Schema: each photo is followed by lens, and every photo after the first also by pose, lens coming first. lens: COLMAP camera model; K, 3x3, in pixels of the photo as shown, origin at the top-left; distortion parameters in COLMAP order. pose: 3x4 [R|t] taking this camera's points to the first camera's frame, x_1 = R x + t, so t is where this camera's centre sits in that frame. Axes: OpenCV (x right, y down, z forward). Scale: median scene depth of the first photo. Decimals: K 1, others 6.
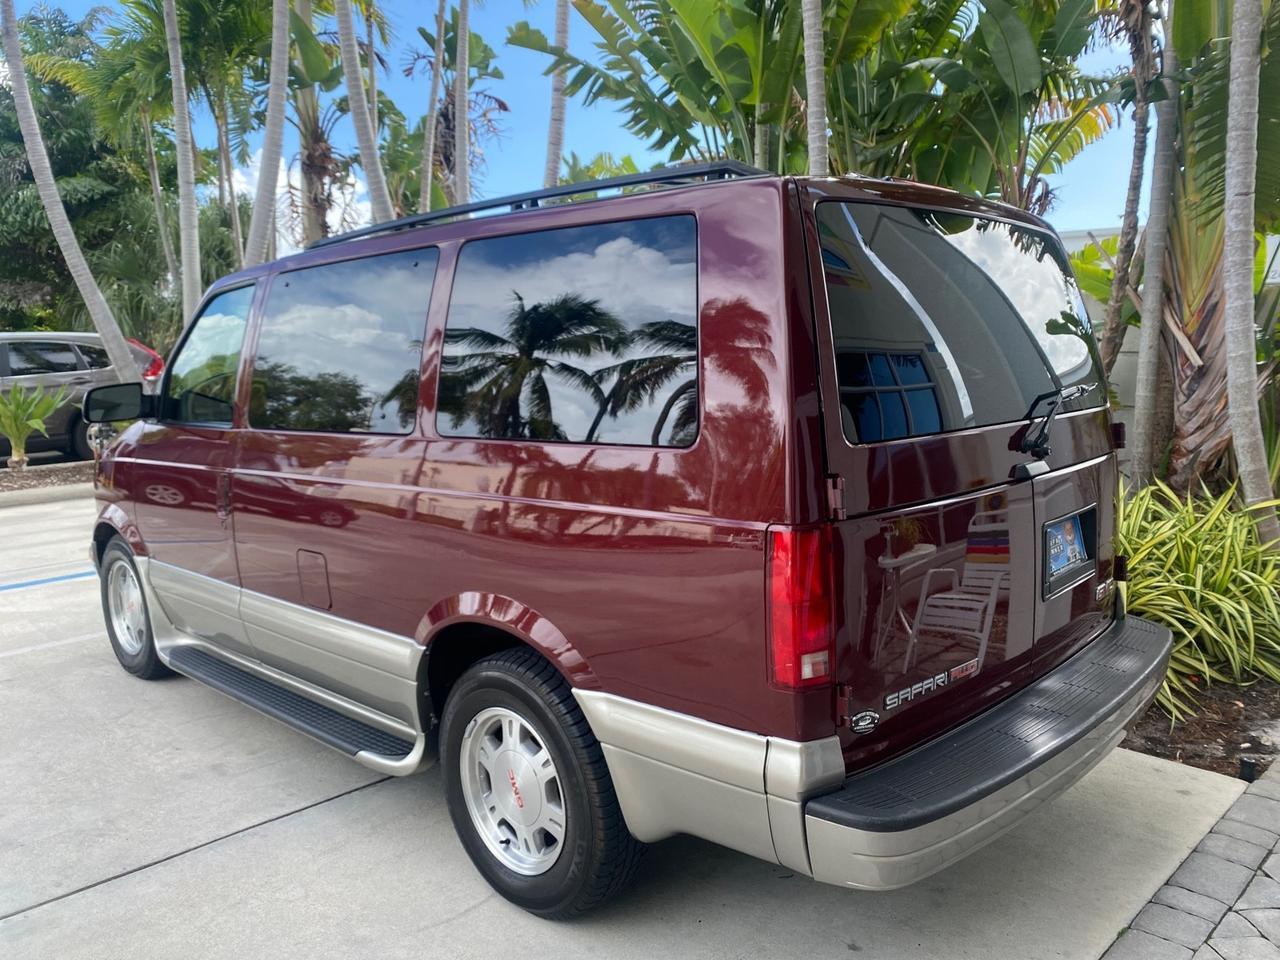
lens RADIAL K [[983.5, 0, 641.2], [0, 983.5, 473.9], [0, 0, 1]] dist [0.019188, -0.016783]
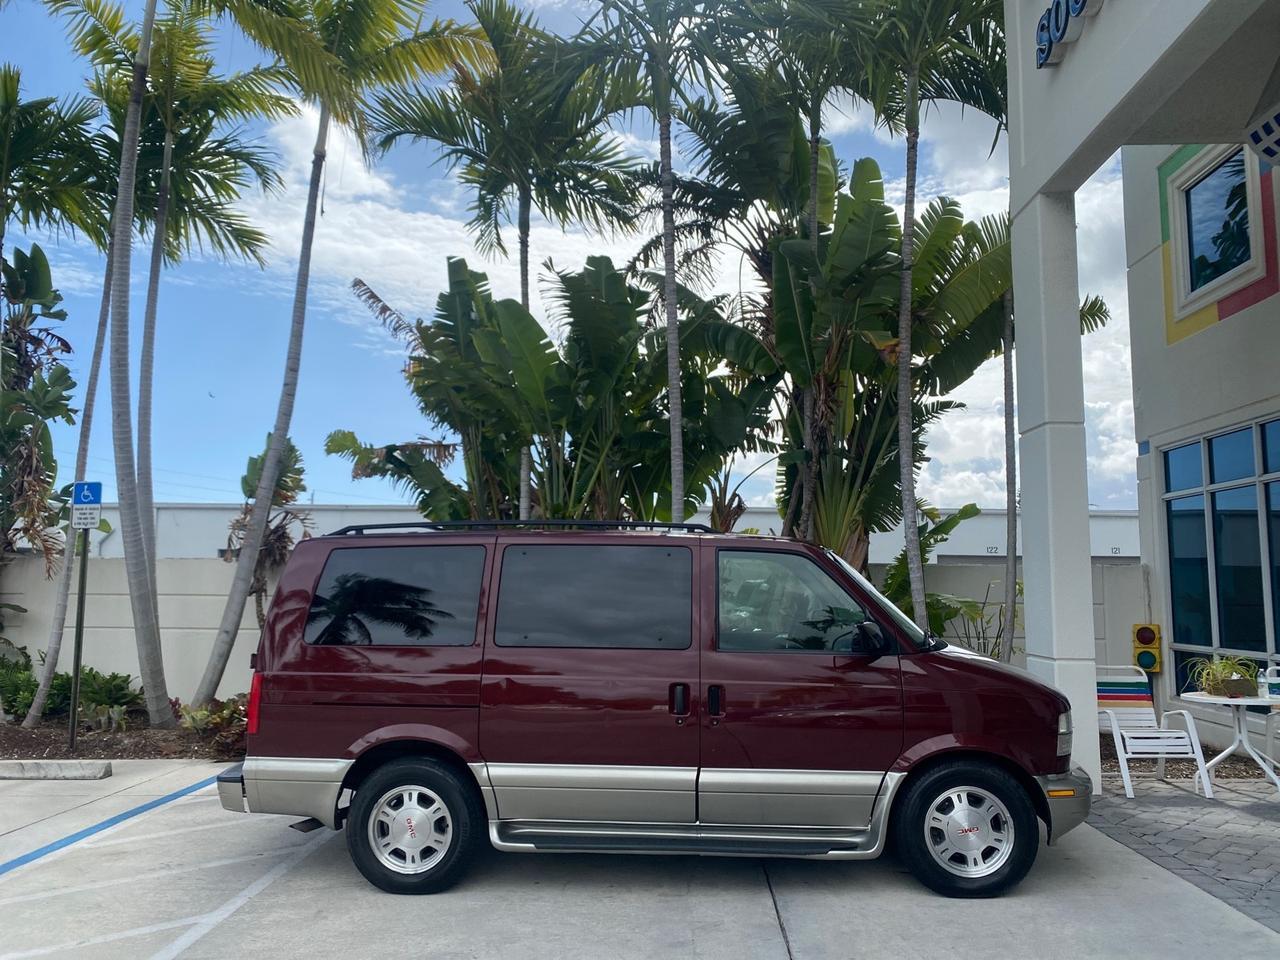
lens RADIAL K [[983.5, 0, 637.0], [0, 983.5, 480.1], [0, 0, 1]] dist [0.019188, -0.016783]
pose [[0.734566, 0.081140, 0.673669, -0.885269], [0.087093, 0.973338, -0.212199, 0.010503], [-0.672925, 0.214546, 0.707914, -0.056585]]
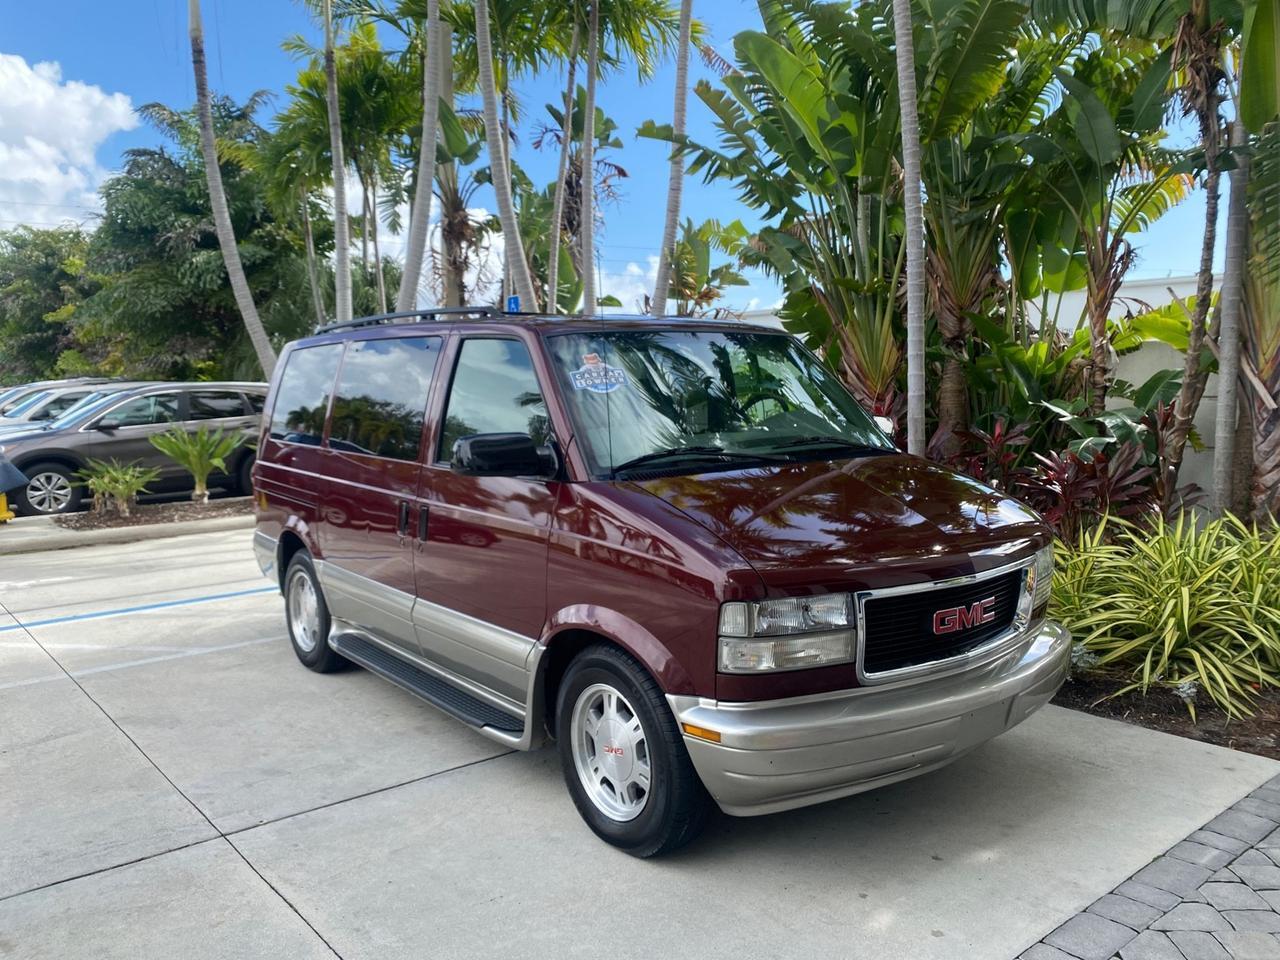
lens RADIAL K [[983.5, 0, 642.0], [0, 983.5, 473.6], [0, 0, 1]] dist [0.019188, -0.016783]
pose [[0.994938, 0.005091, -0.100358, -0.016350], [-0.009778, 0.998881, -0.046266, 0.017940], [0.100010, 0.047013, 0.993875, -0.140555]]
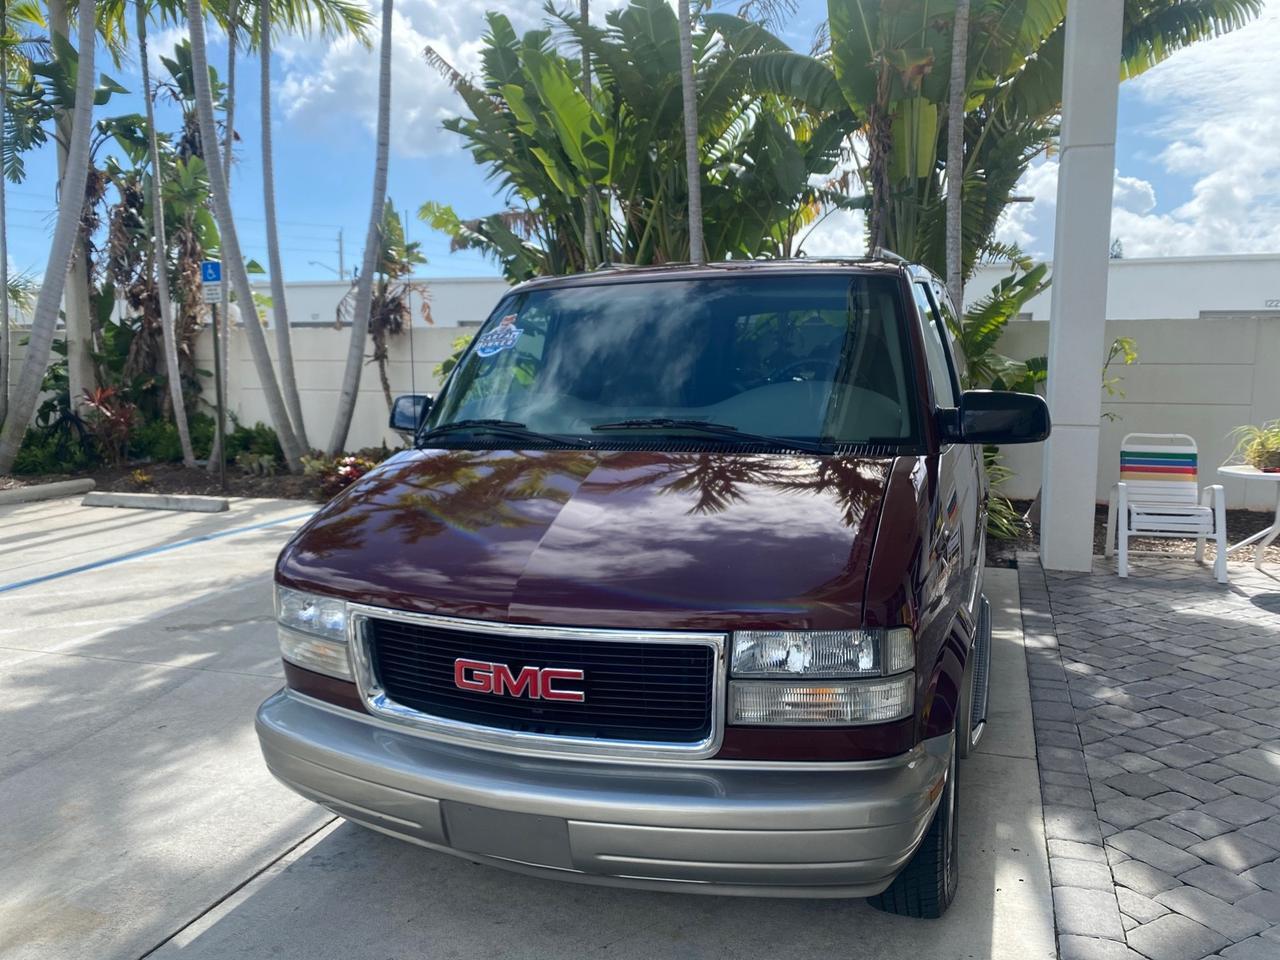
lens RADIAL K [[983.5, 0, 631.6], [0, 983.5, 477.7], [0, 0, 1]] dist [0.019188, -0.016783]
pose [[0.908194, -0.050057, 0.415546, -0.526681], [0.058011, 0.998295, -0.006529, 0.051534], [-0.414510, 0.030035, 0.909549, -0.292104]]
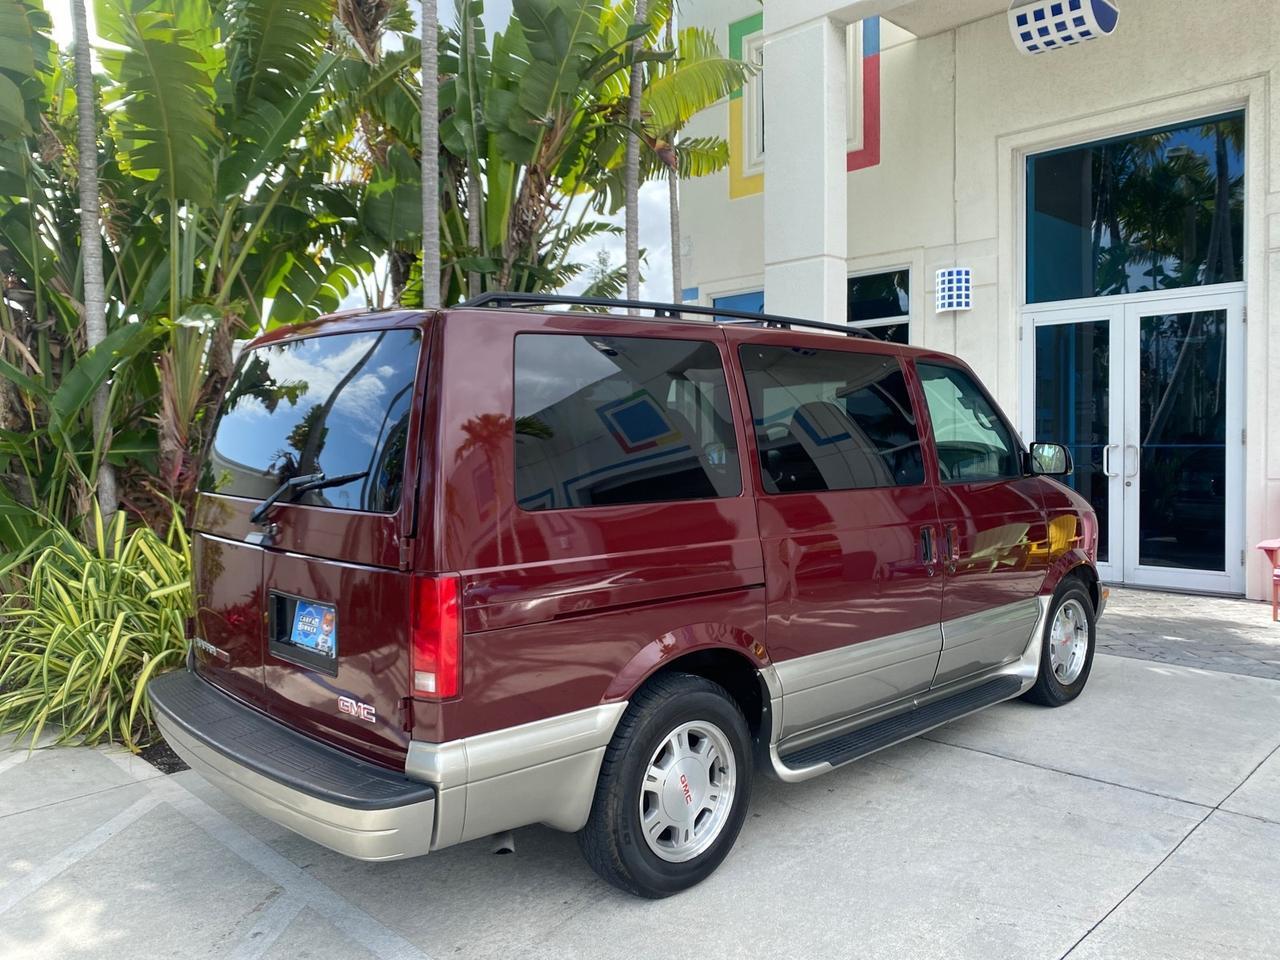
lens RADIAL K [[983.5, 0, 639.9], [0, 983.5, 474.0], [0, 0, 1]] dist [0.019188, -0.016783]
pose [[0.013537, -0.037554, 0.999203, -0.953027], [0.152267, 0.987717, 0.035060, -0.085192], [-0.988247, 0.151671, 0.019089, 0.744739]]
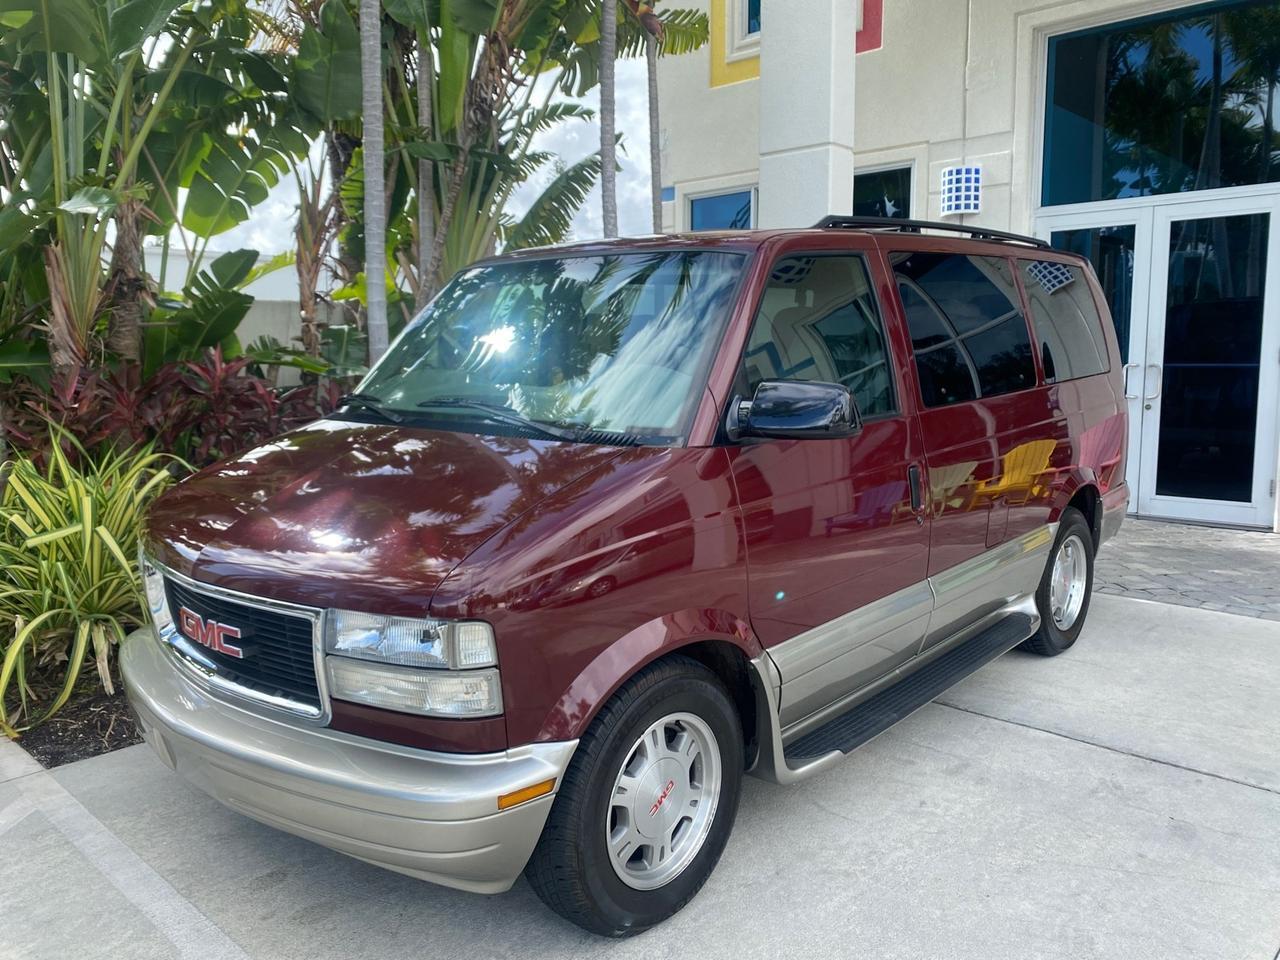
lens RADIAL K [[983.5, 0, 635.2], [0, 983.5, 474.6], [0, 0, 1]] dist [0.019188, -0.016783]
pose [[-0.024592, -0.120639, 0.992392, -0.806164], [0.146700, 0.981510, 0.122951, -0.085852], [-0.988875, 0.148608, -0.006440, 0.770518]]
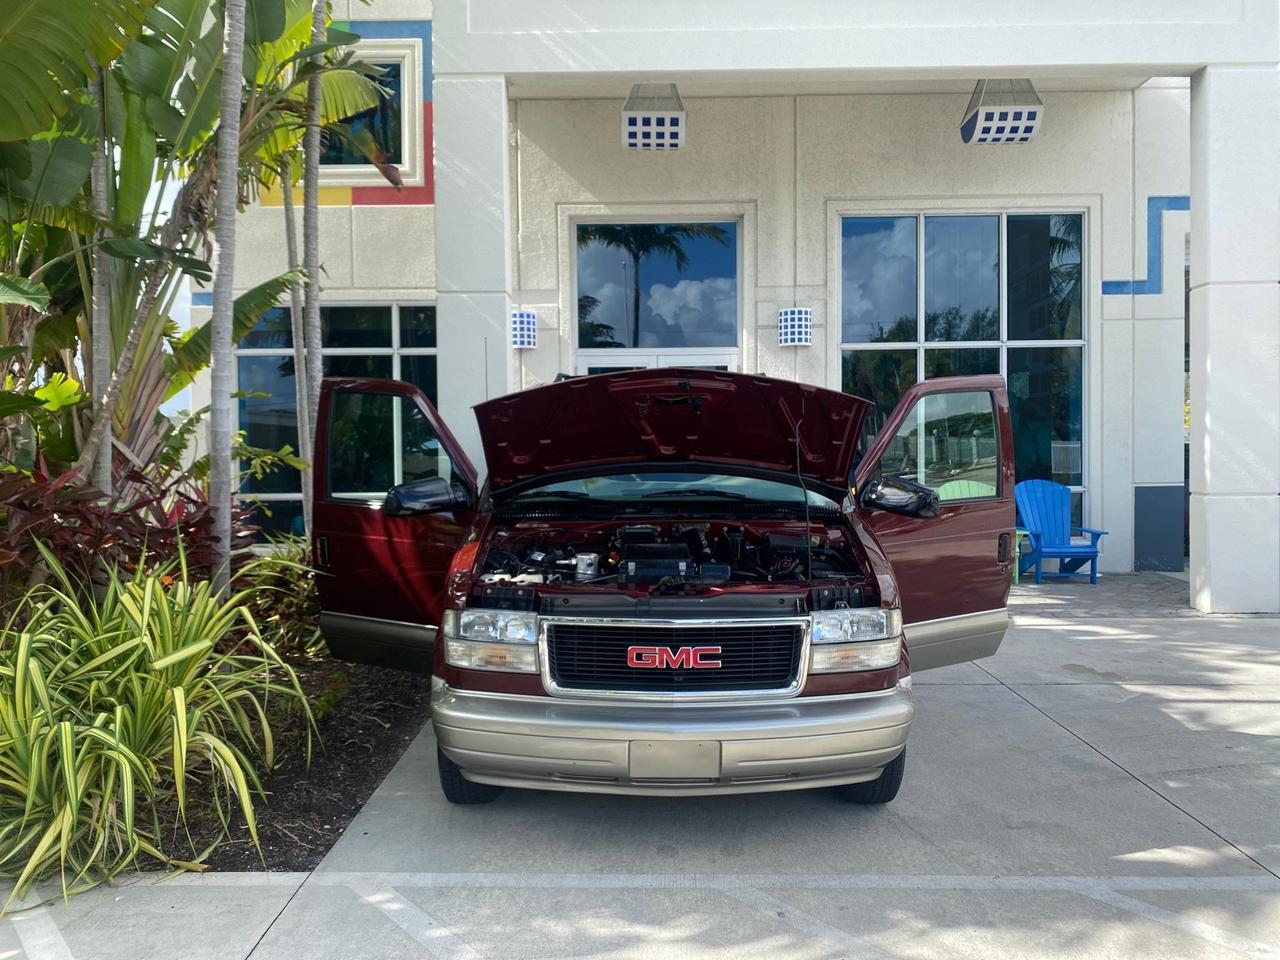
lens RADIAL K [[983.5, 0, 645.7], [0, 983.5, 478.2], [0, 0, 1]] dist [0.019188, -0.016783]
pose [[-0.697021, -0.011003, 0.716966, -0.797376], [0.111811, 0.985984, 0.123832, -0.176597], [-0.708280, 0.166478, -0.686021, 1.362814]]
